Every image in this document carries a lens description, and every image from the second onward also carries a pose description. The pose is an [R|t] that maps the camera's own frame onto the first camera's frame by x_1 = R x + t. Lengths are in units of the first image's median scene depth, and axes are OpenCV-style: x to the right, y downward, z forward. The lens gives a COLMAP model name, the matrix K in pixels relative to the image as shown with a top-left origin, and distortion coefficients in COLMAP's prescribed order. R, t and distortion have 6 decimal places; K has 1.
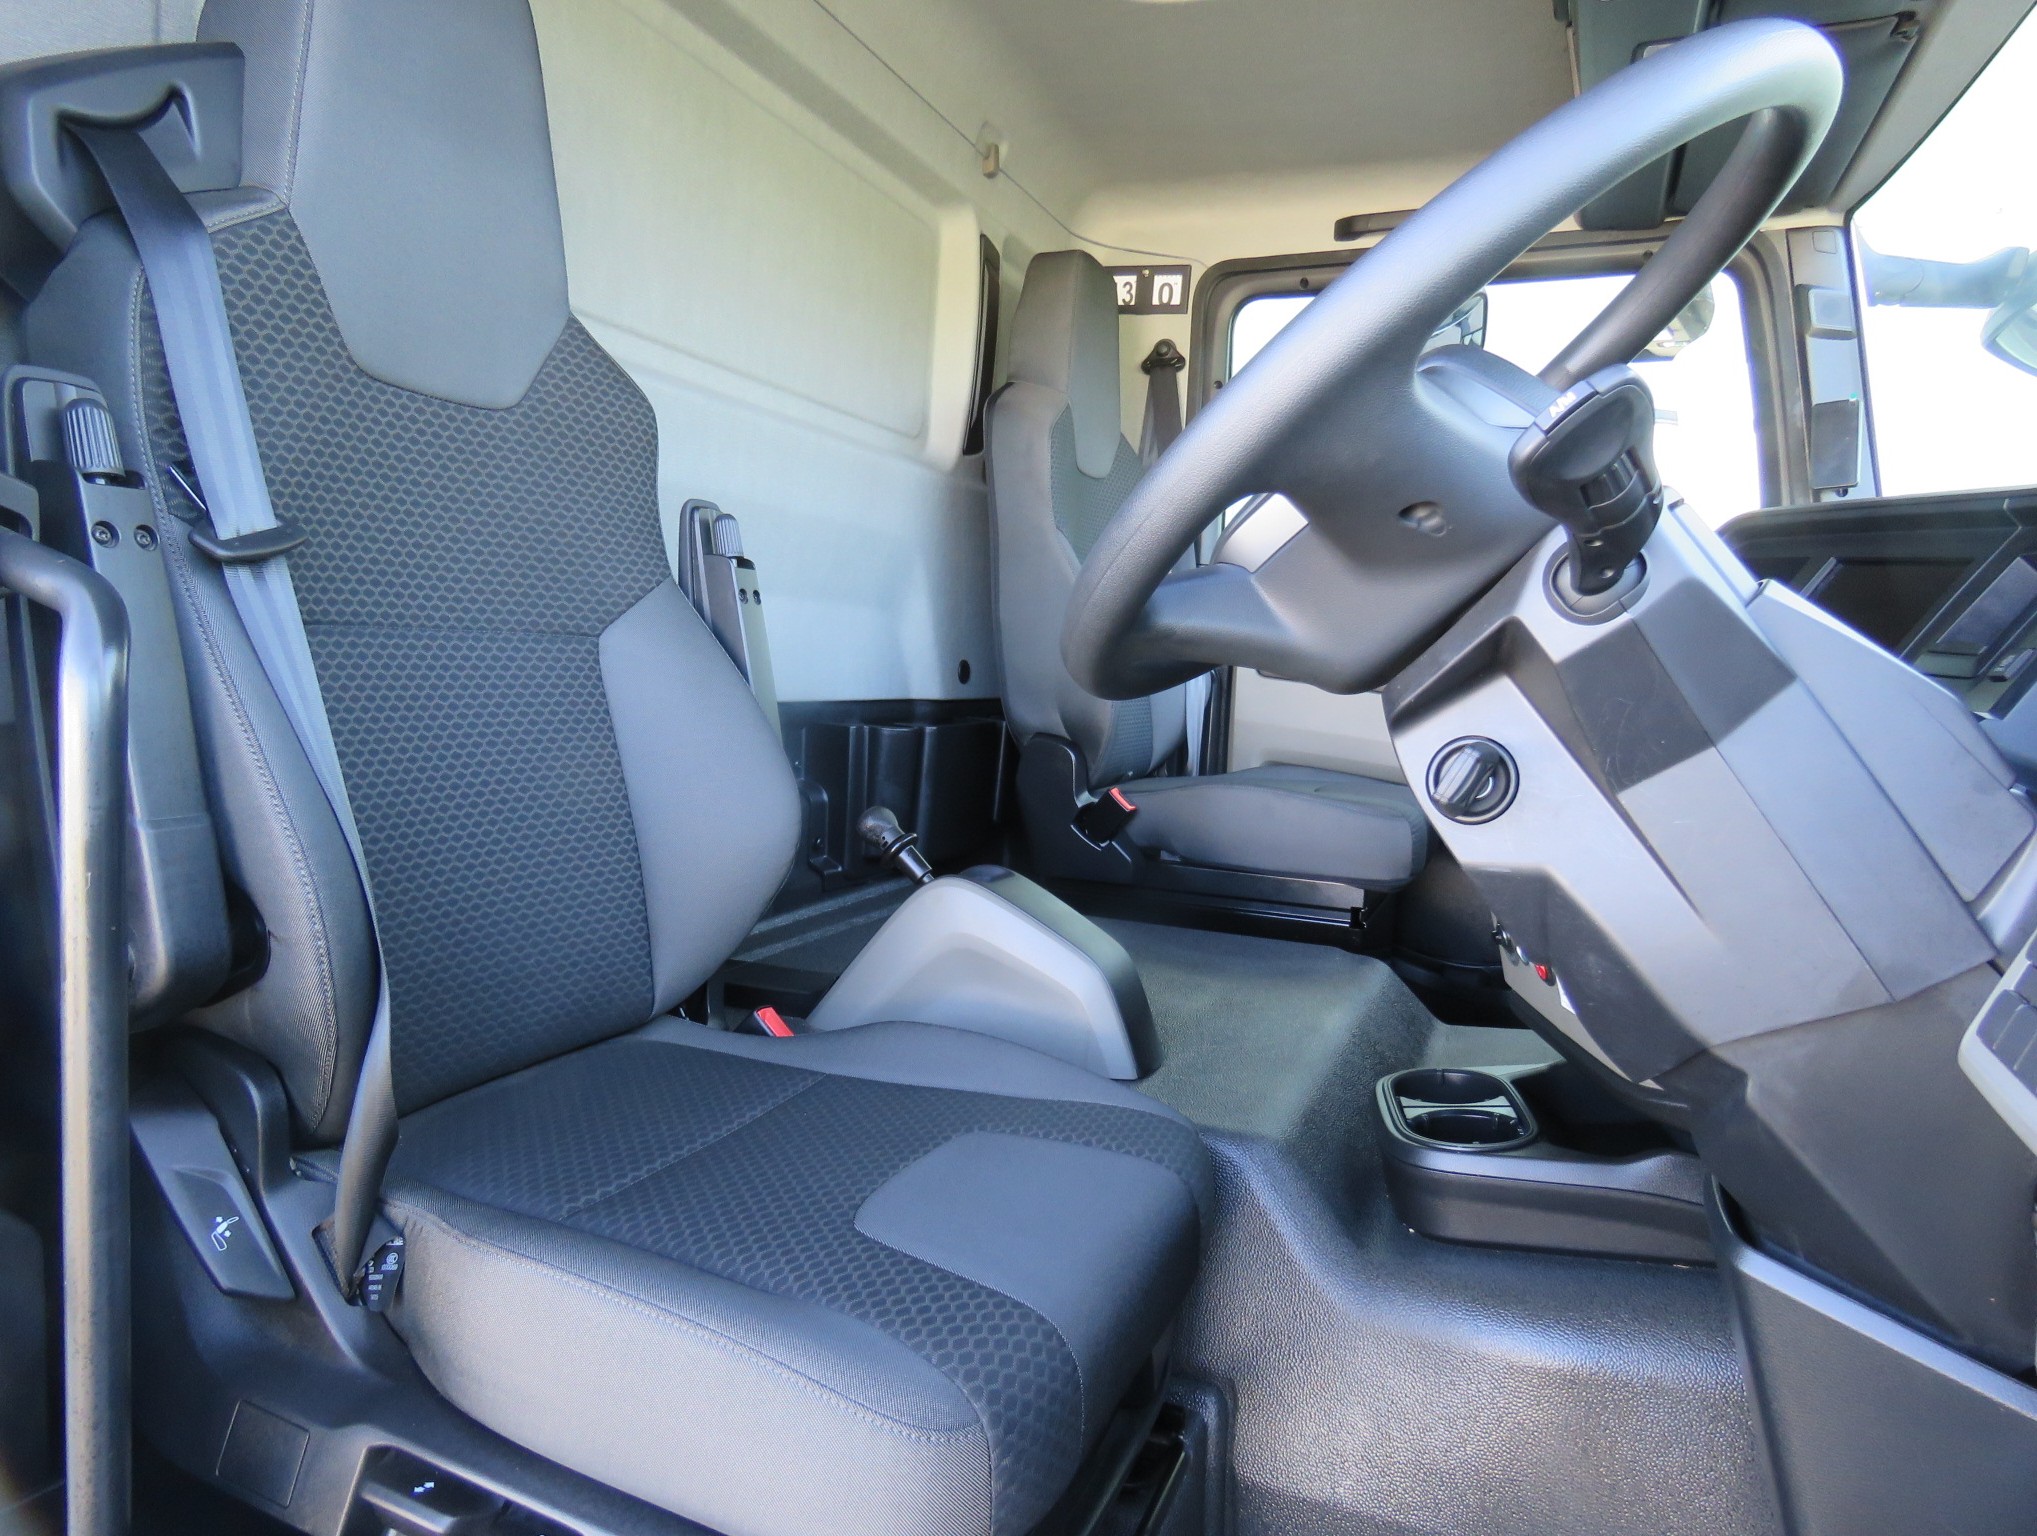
lens RADIAL K [[1303.1, 0, 1018.5], [0, 1303.1, 768.0], [0, 0, 1]] dist [0.001880, -0.001863]
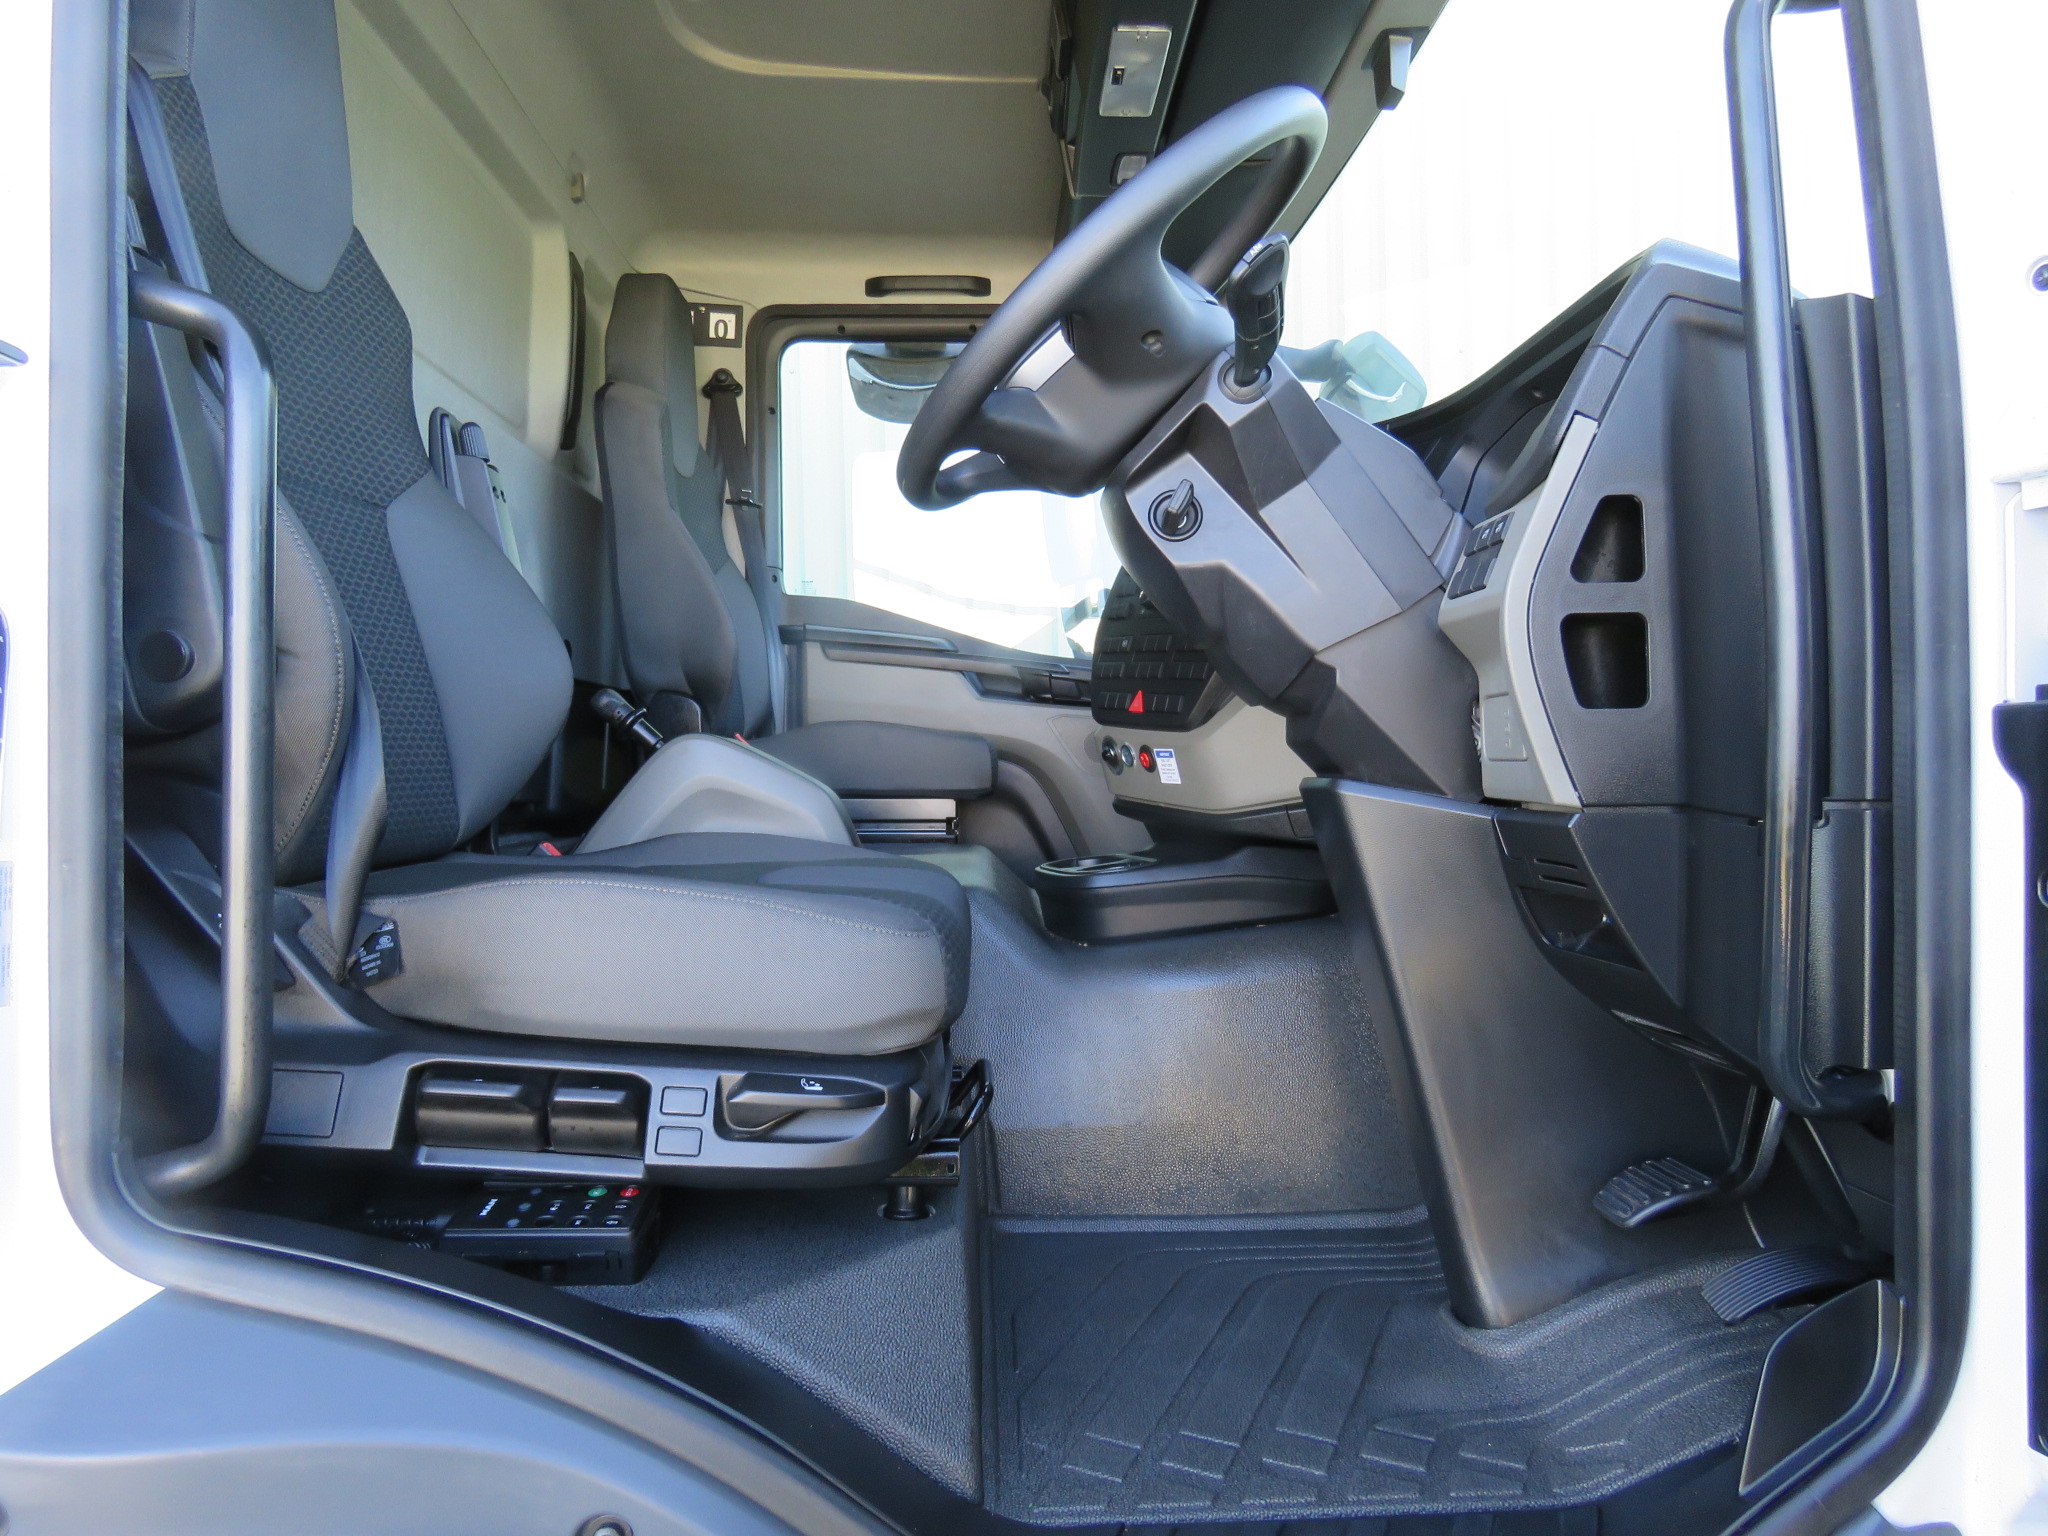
lens RADIAL K [[1311.9, 0, 1024.0], [0, 1311.9, 768.0], [0, 0, 1]] dist [-0.006061, 0.000952]
pose [[0.905440, -0.048690, 0.421673, -0.287090], [0.084663, 0.994154, -0.067000, 0.223846], [-0.415946, 0.096364, 0.904269, -0.206913]]
